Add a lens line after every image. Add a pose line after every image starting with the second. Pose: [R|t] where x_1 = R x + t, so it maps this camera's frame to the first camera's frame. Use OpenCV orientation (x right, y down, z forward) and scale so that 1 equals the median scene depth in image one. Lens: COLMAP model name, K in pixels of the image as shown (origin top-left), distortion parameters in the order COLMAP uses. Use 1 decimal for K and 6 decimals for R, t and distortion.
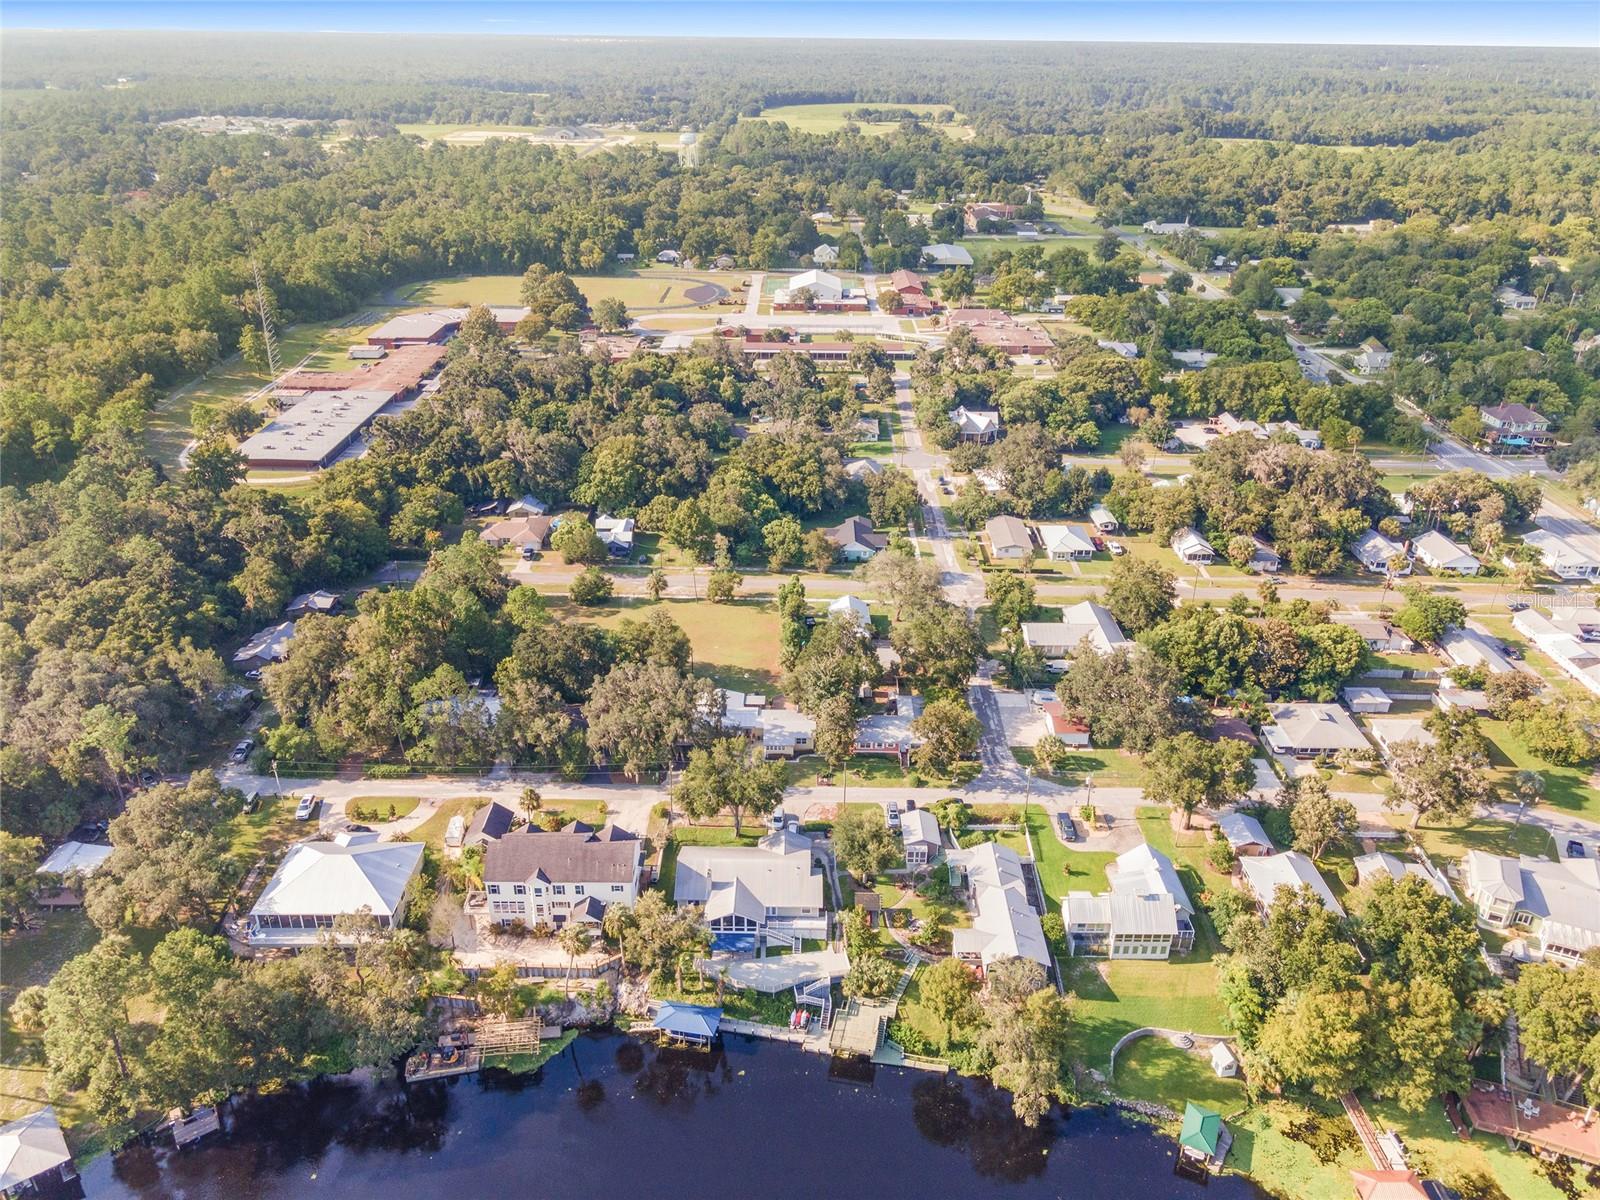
lens RADIAL K [[1169.8, 0, 797.7], [0, 1169.8, 606.6], [0, 0, 1]] dist [0.009727, 0.049221]
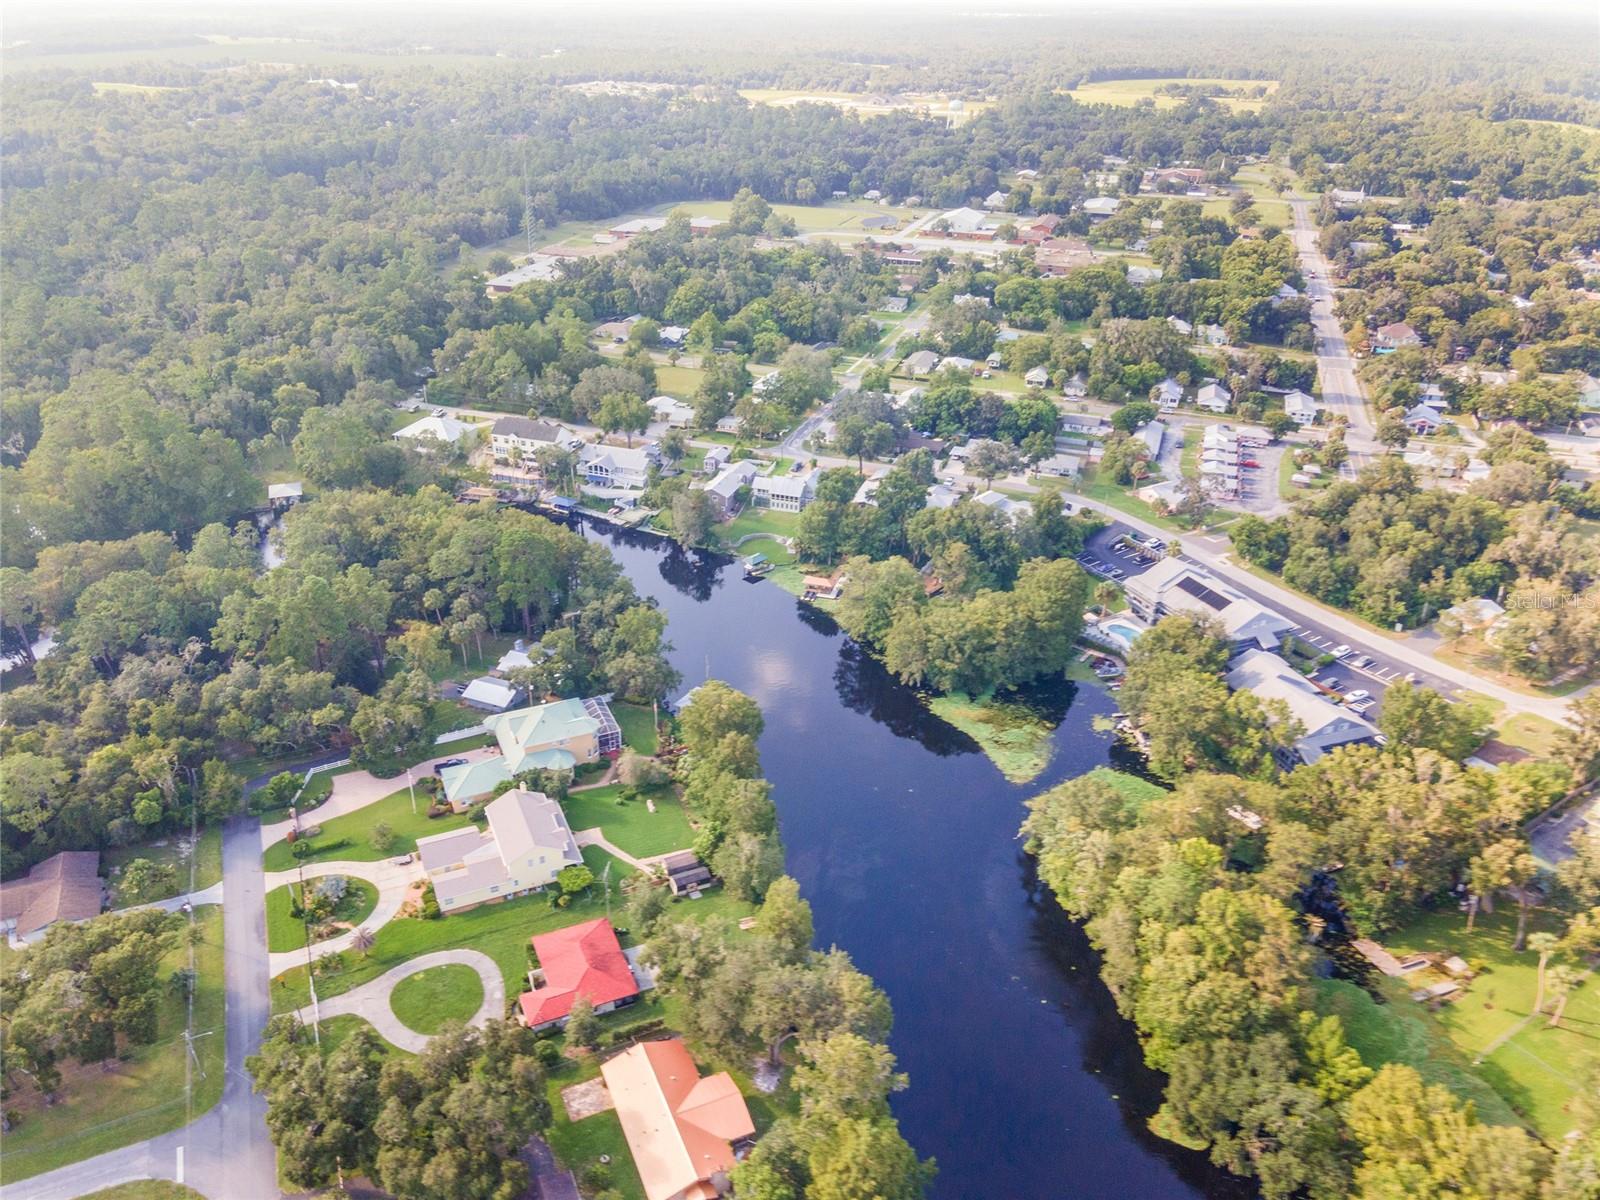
lens RADIAL K [[1169.8, 0, 797.7], [0, 1169.8, 606.6], [0, 0, 1]] dist [0.009727, 0.049221]
pose [[0.950049, 0.148015, -0.274770, 0.517476], [-0.143118, 0.988980, 0.037904, 0.227602], [0.277353, 0.003313, 0.960763, -0.505926]]
